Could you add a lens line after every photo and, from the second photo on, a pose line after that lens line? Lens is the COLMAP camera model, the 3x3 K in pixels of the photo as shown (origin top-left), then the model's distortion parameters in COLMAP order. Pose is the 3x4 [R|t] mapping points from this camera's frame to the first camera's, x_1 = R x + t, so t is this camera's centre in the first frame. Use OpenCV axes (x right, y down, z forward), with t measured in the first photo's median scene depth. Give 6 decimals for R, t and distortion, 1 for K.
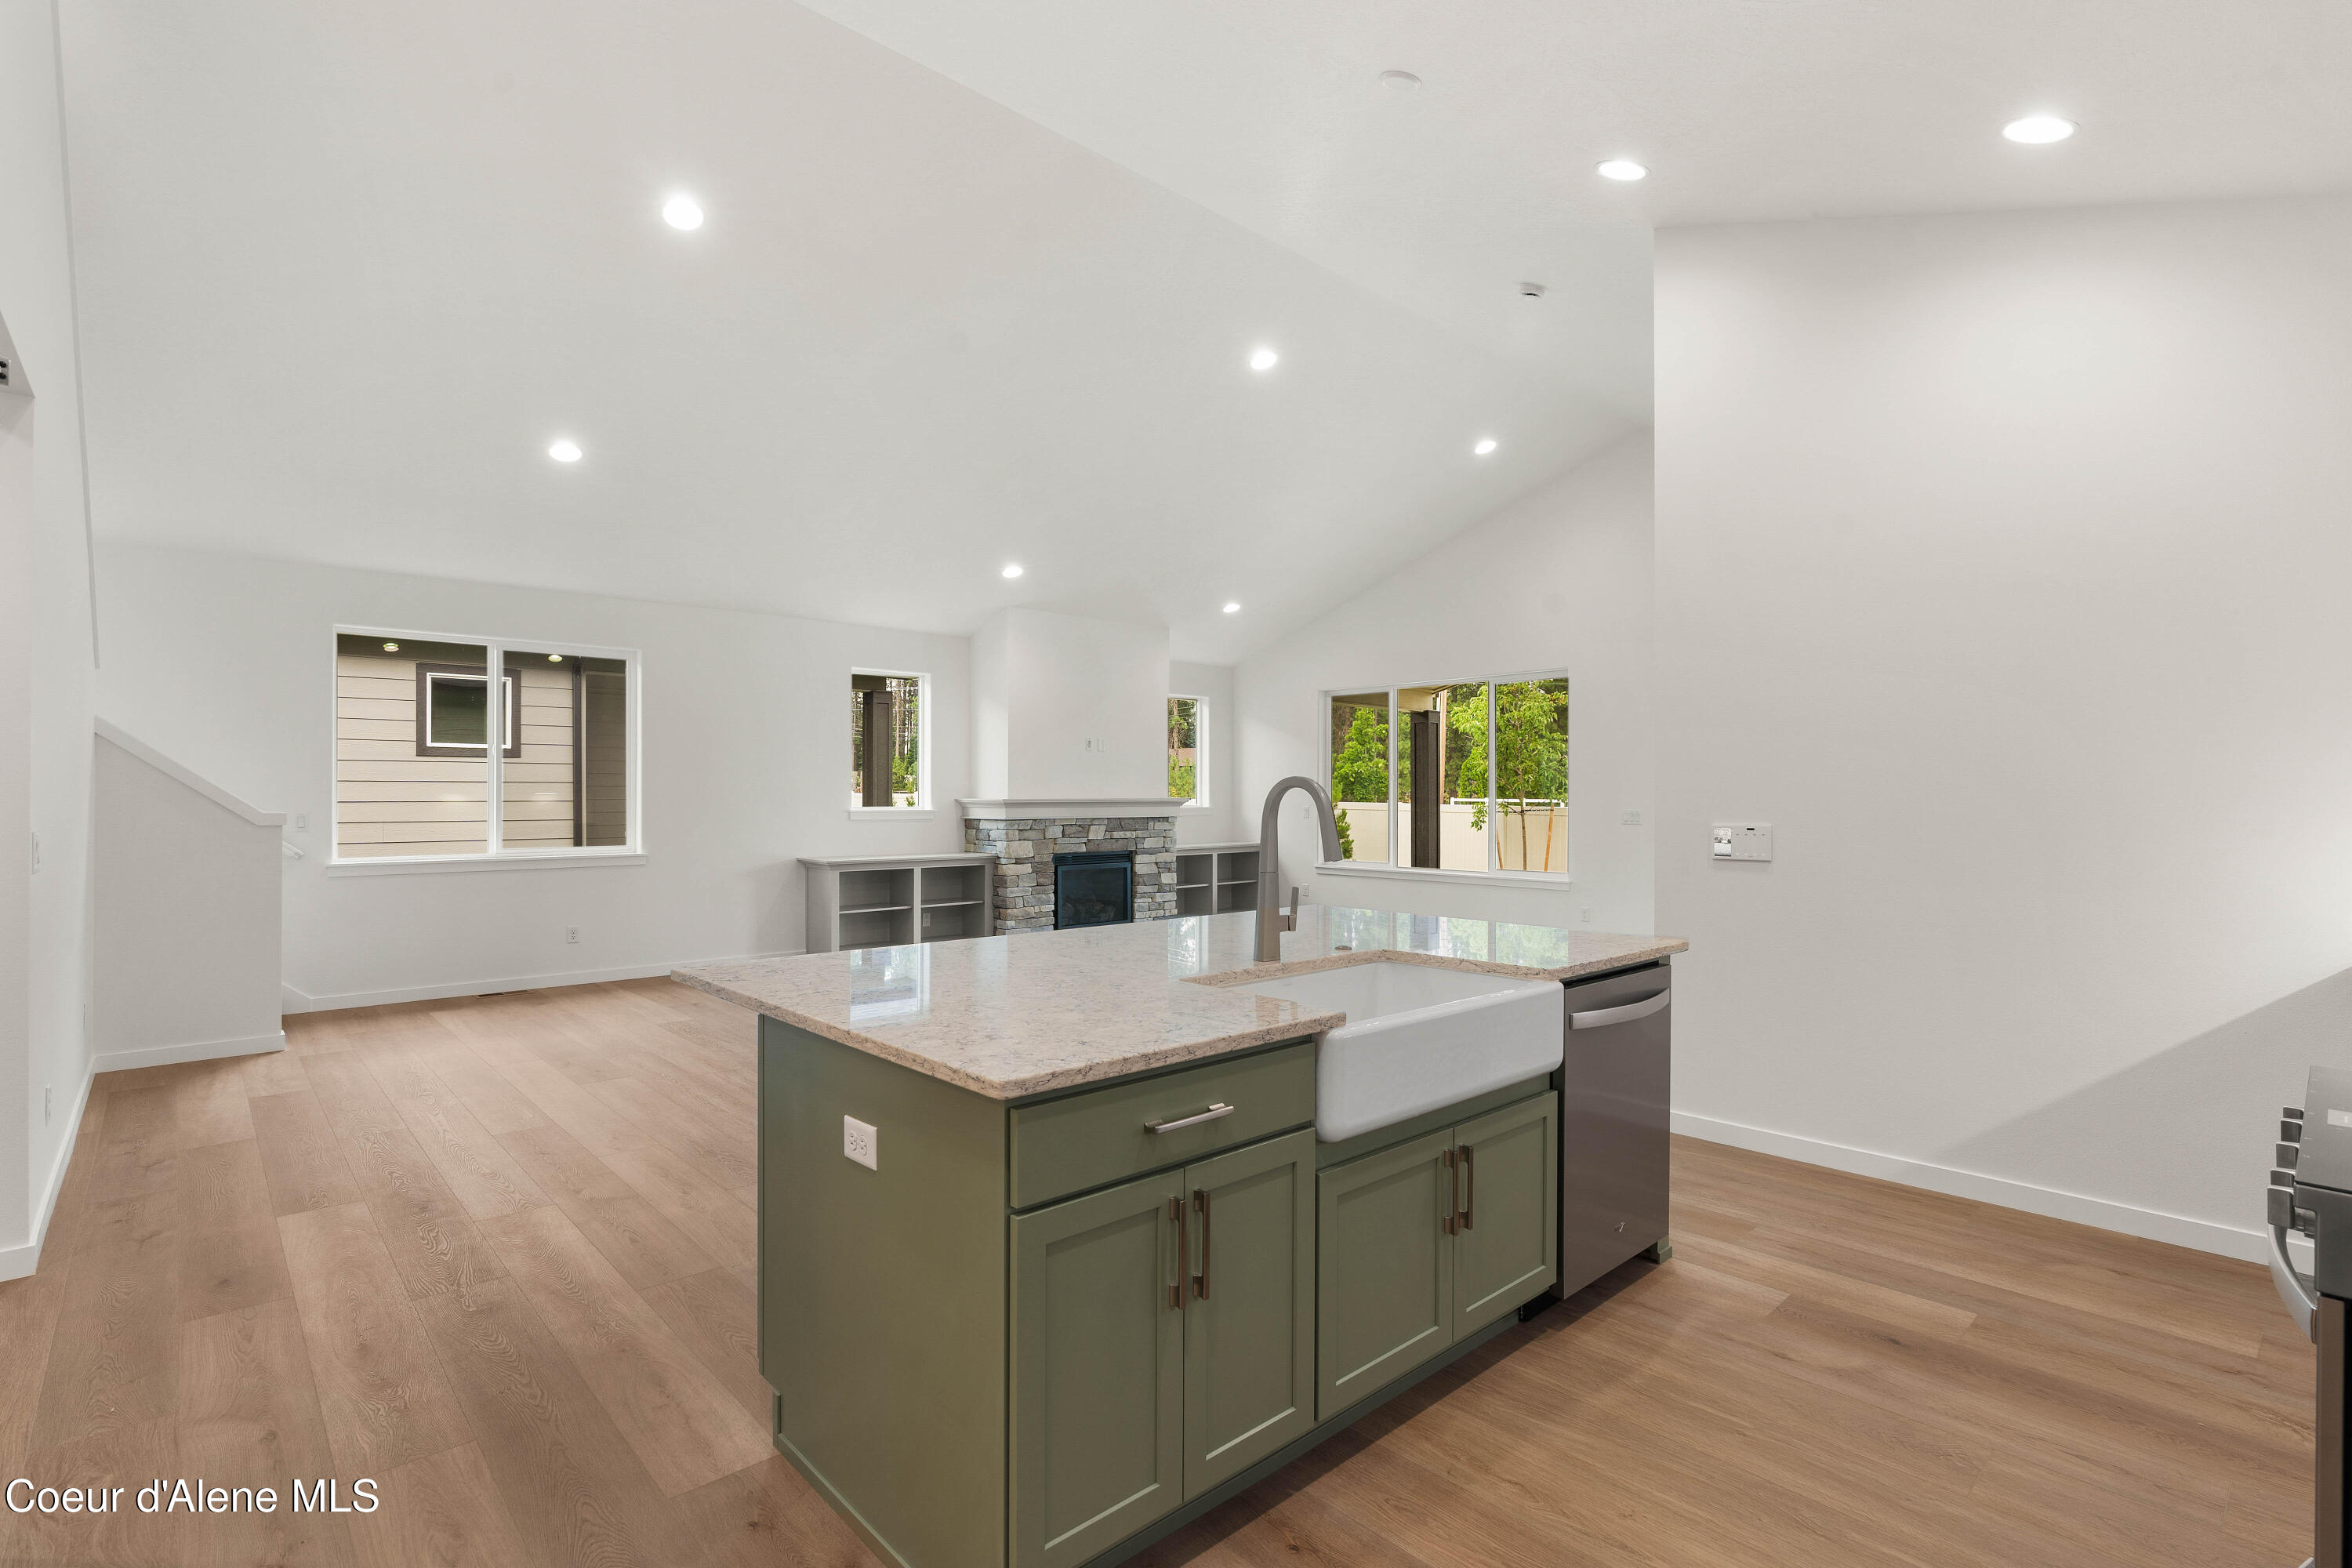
lens RADIAL K [[1078.1, 0, 1163.6], [0, 1078.1, 798.6], [0, 0, 1]] dist [-0.004632, 0.002758]
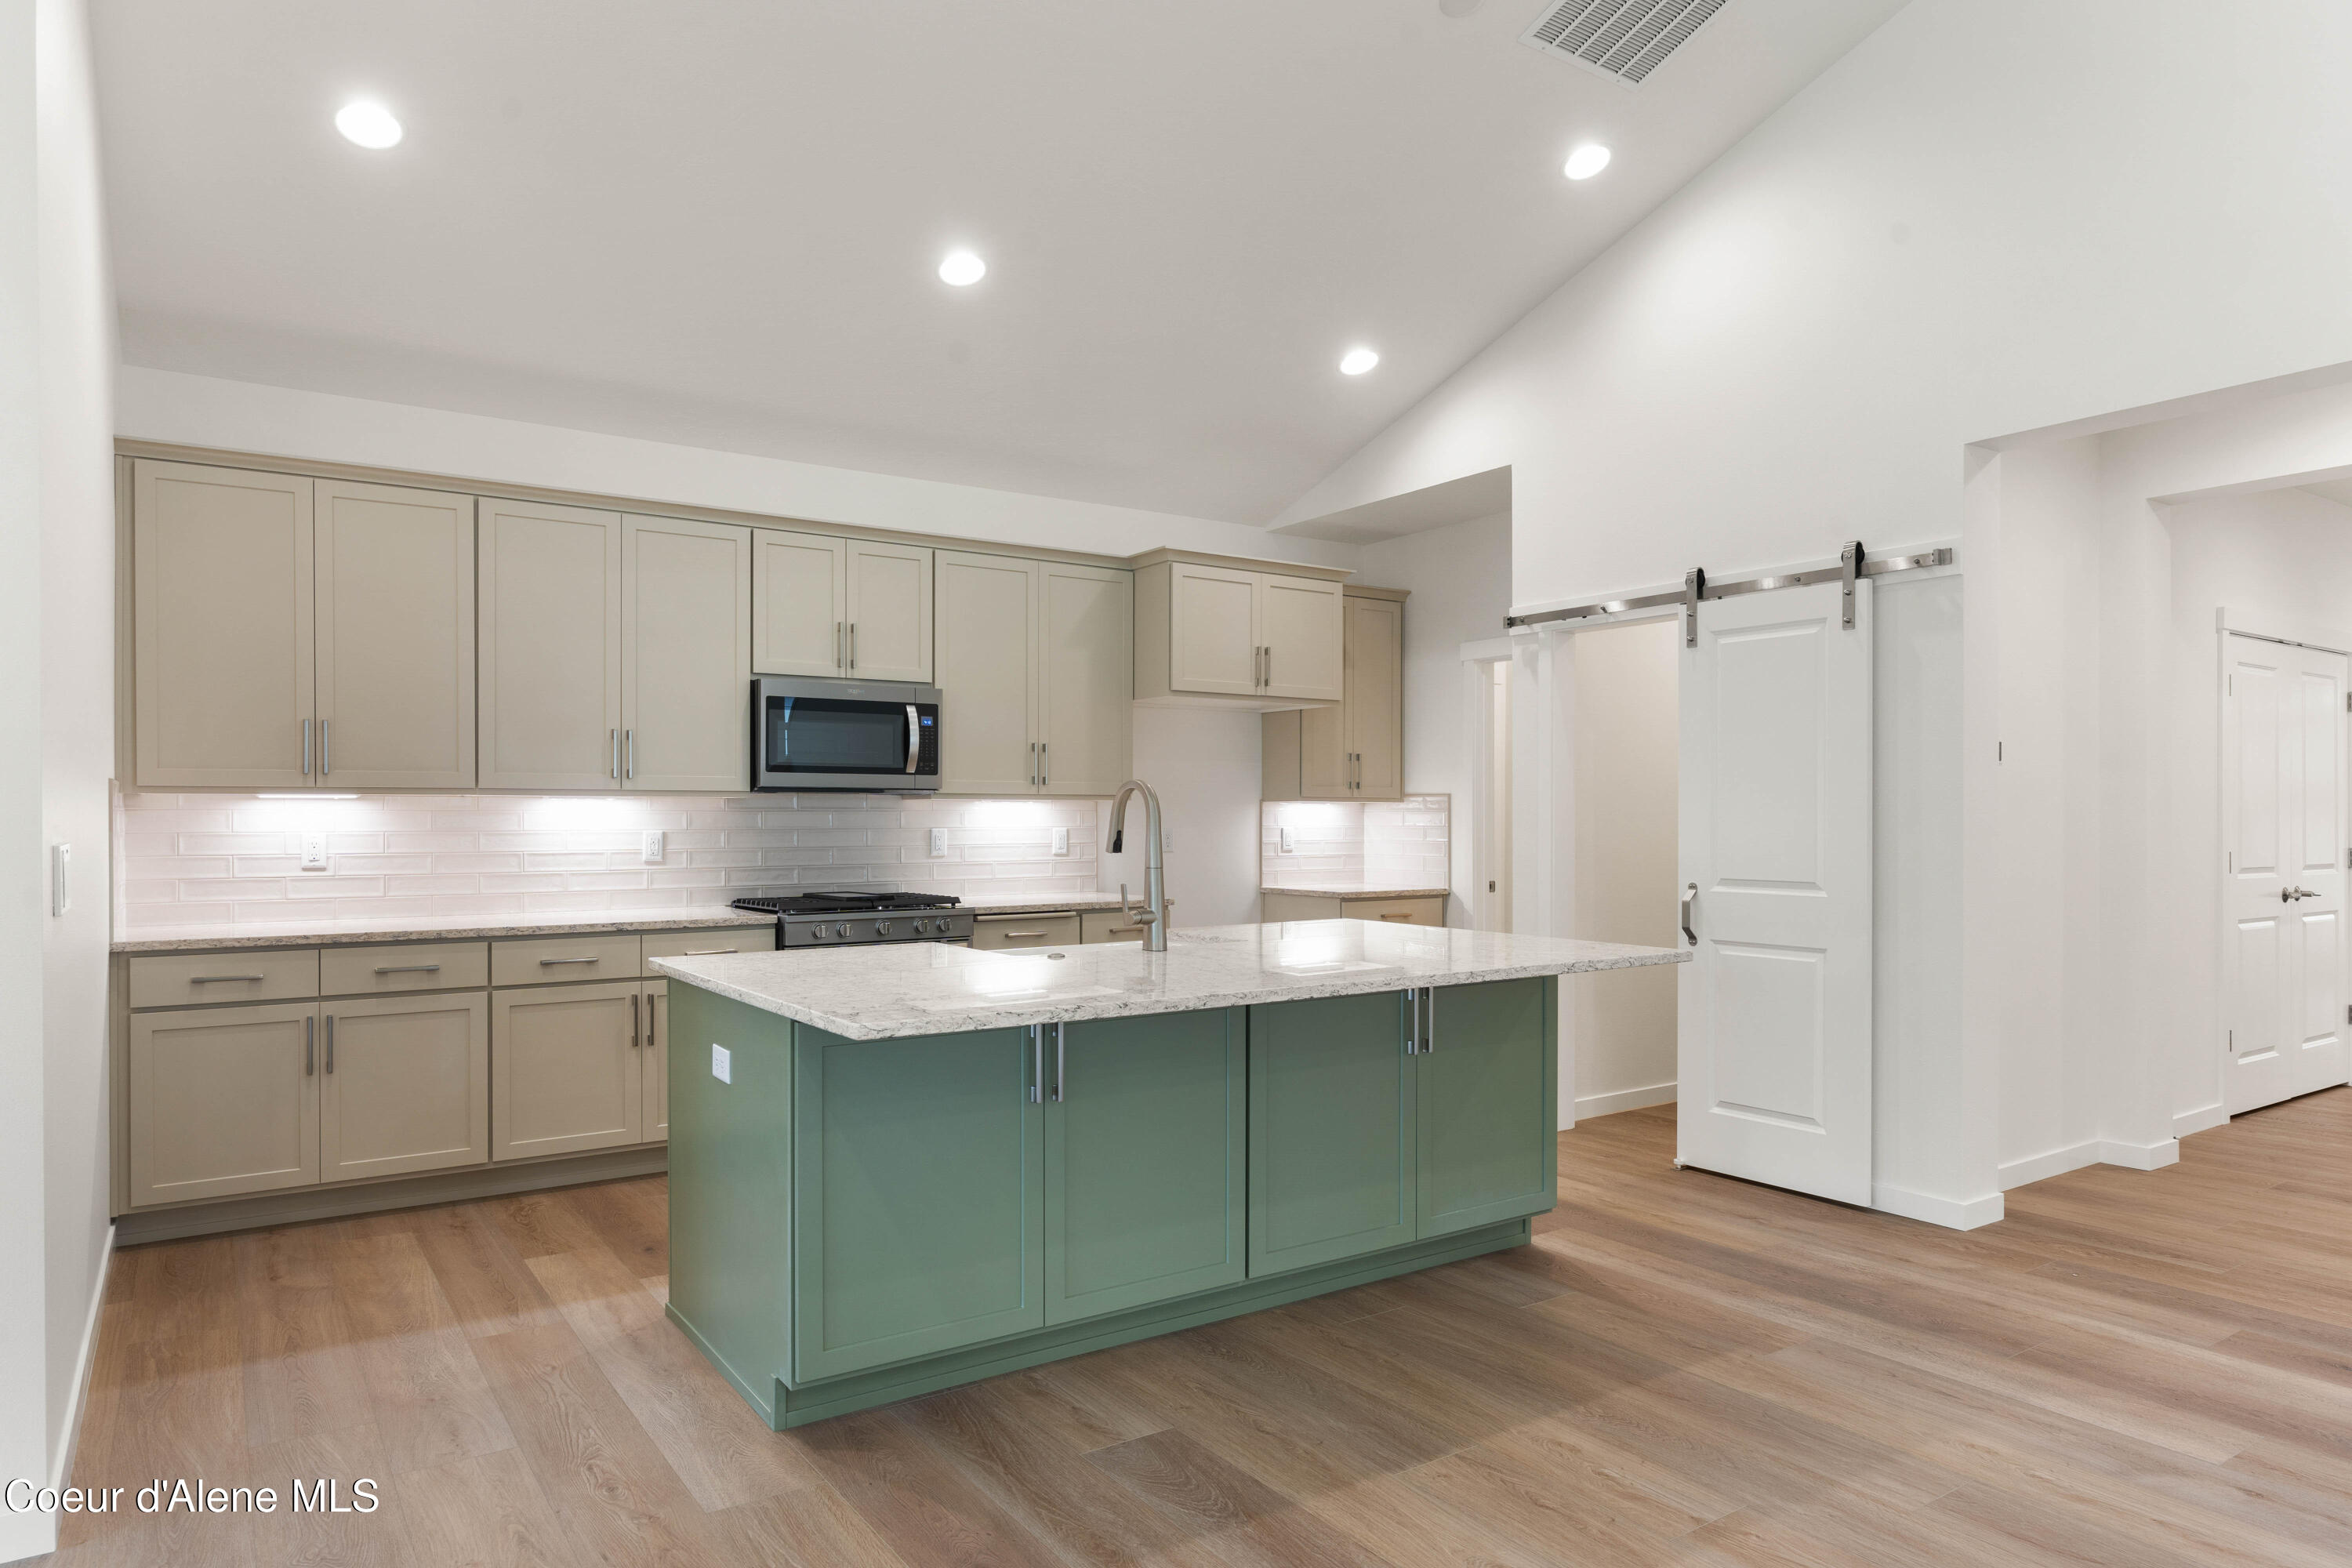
lens RADIAL K [[1434.7, 0, 1215.5], [0, 1434.7, 807.1], [0, 0, 1]] dist [-0.005991, 0.005344]
pose [[-0.993686, -0.000134, 0.112197, -0.085586], [-0.000499, 0.999995, -0.003232, 0.009176], [-0.112196, -0.003268, -0.993681, 1.649674]]
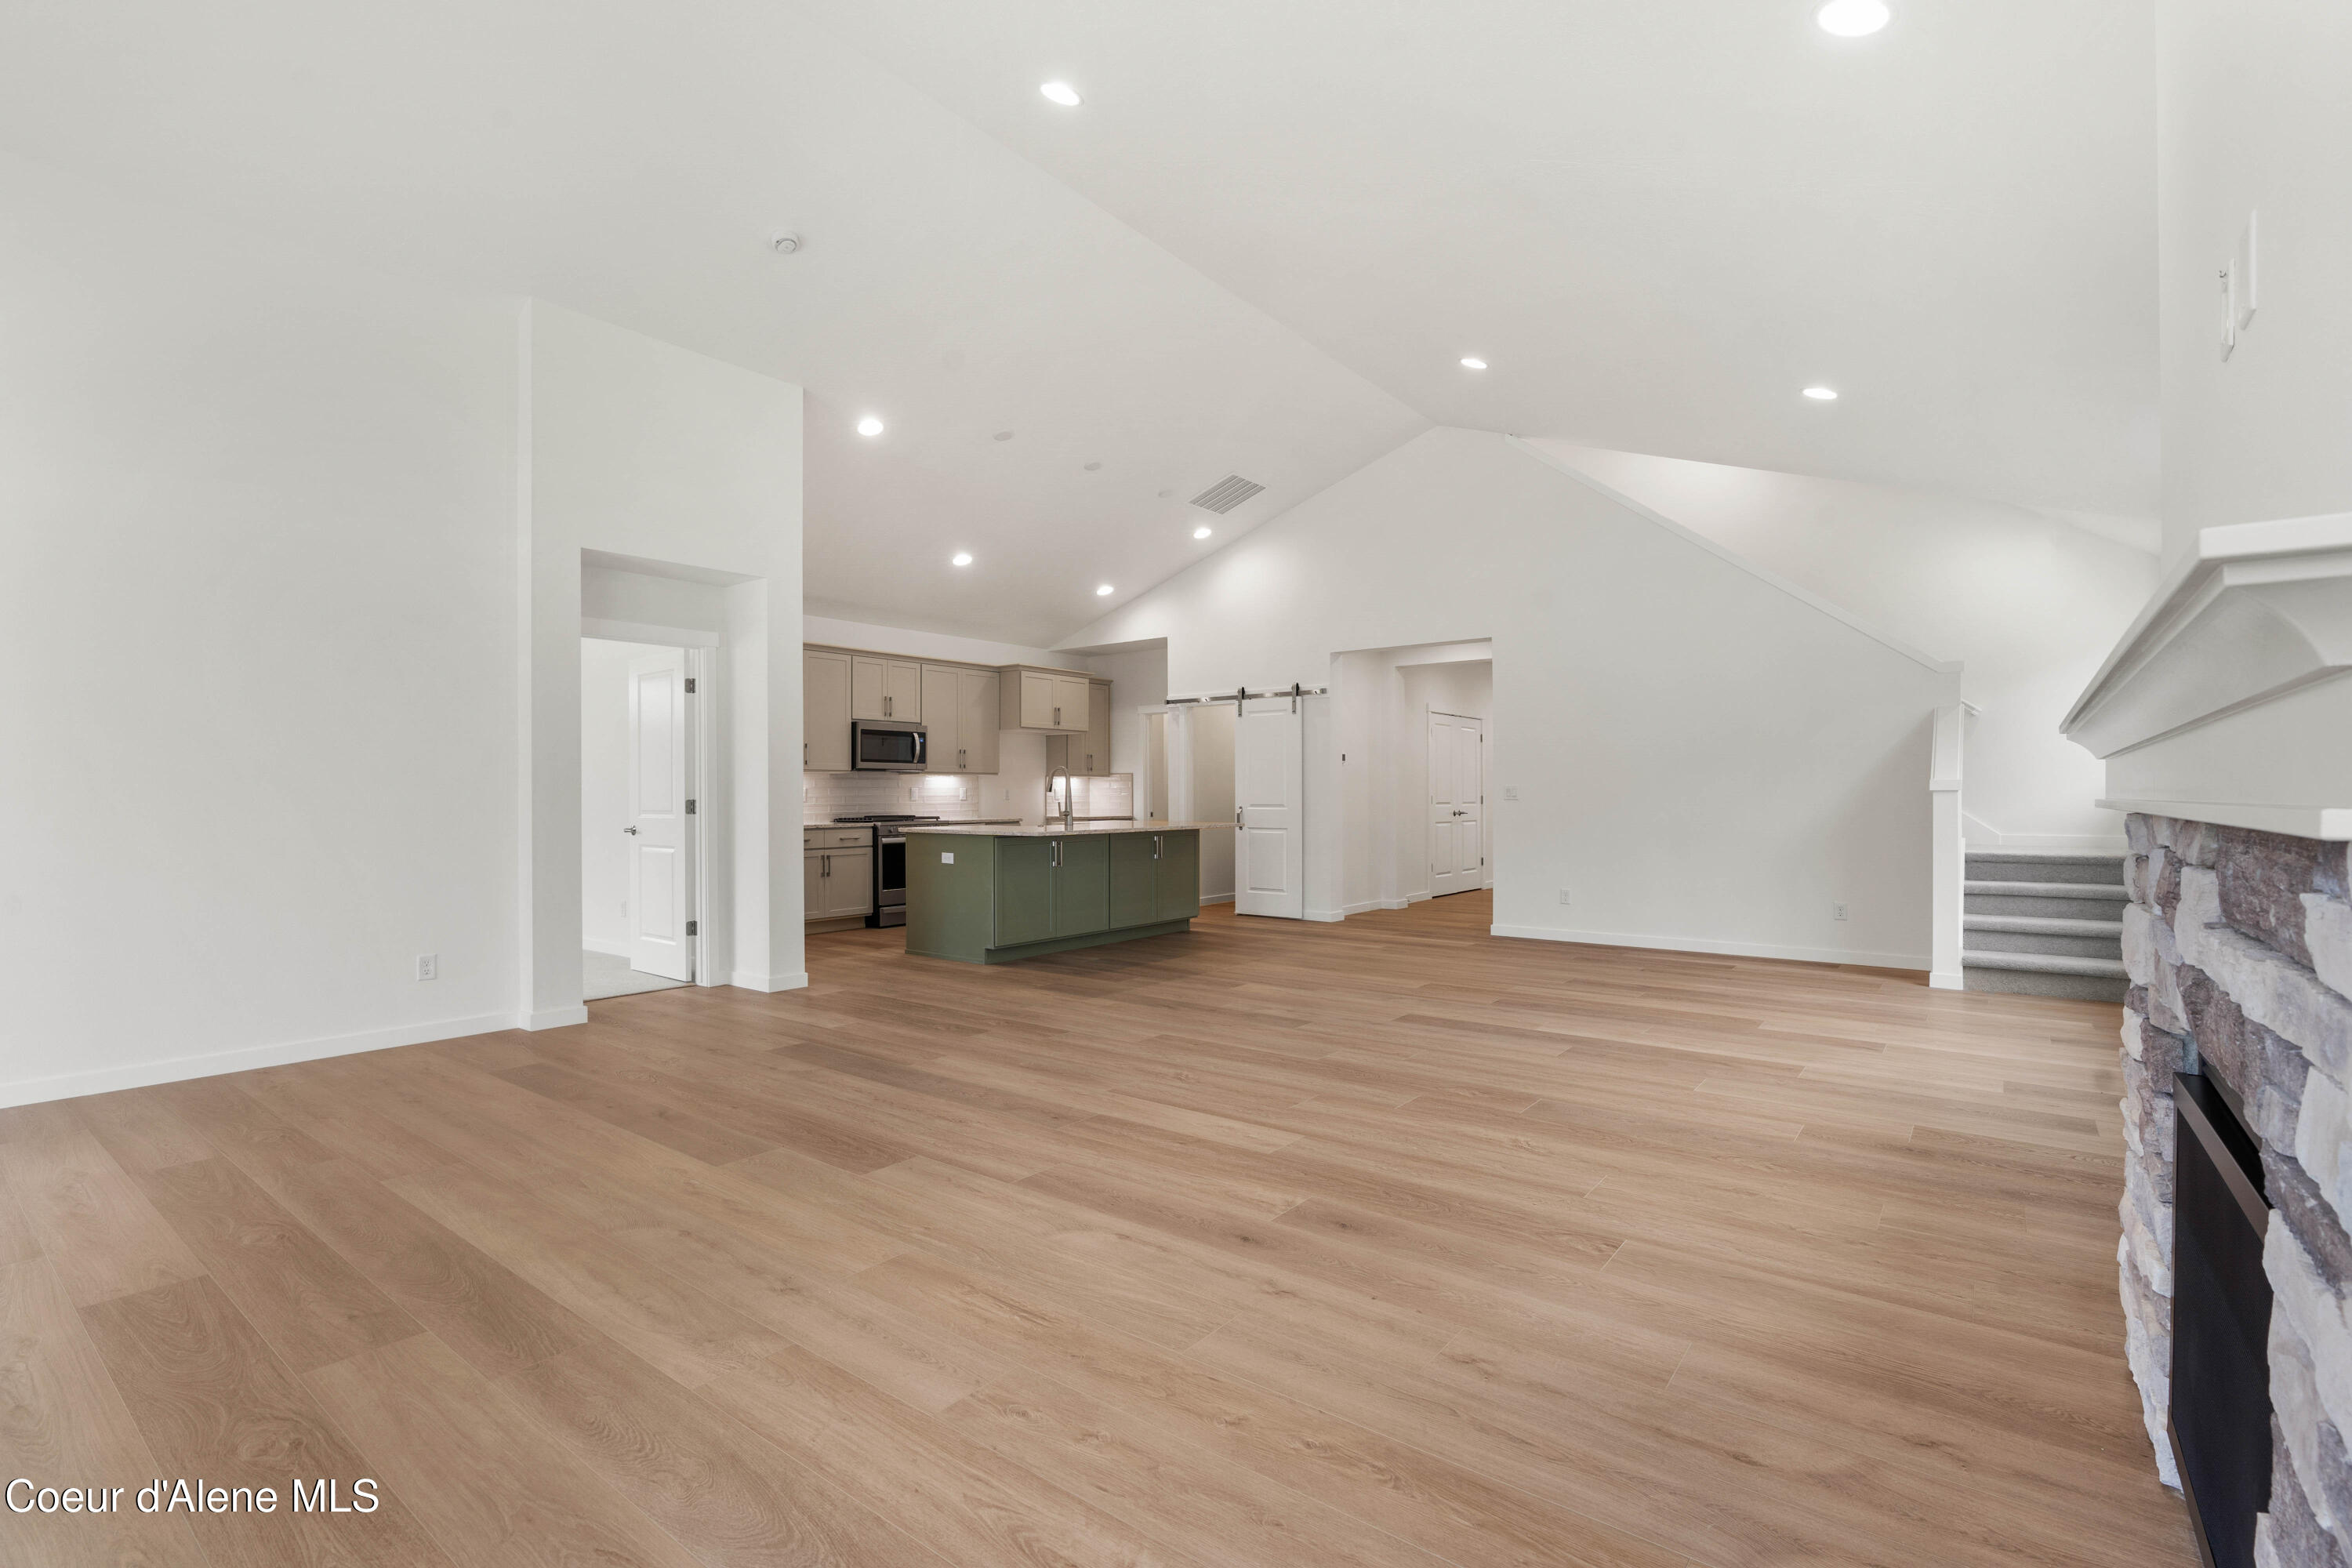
lens RADIAL K [[1078.1, 0, 1174.1], [0, 1078.1, 785.6], [0, 0, 1]] dist [-0.004632, 0.002758]
pose [[-0.985457, -0.000493, -0.169927, 0.223891], [0.000486, 0.999984, -0.005719, 0.038531], [0.169927, -0.005718, -0.985440, 2.821205]]
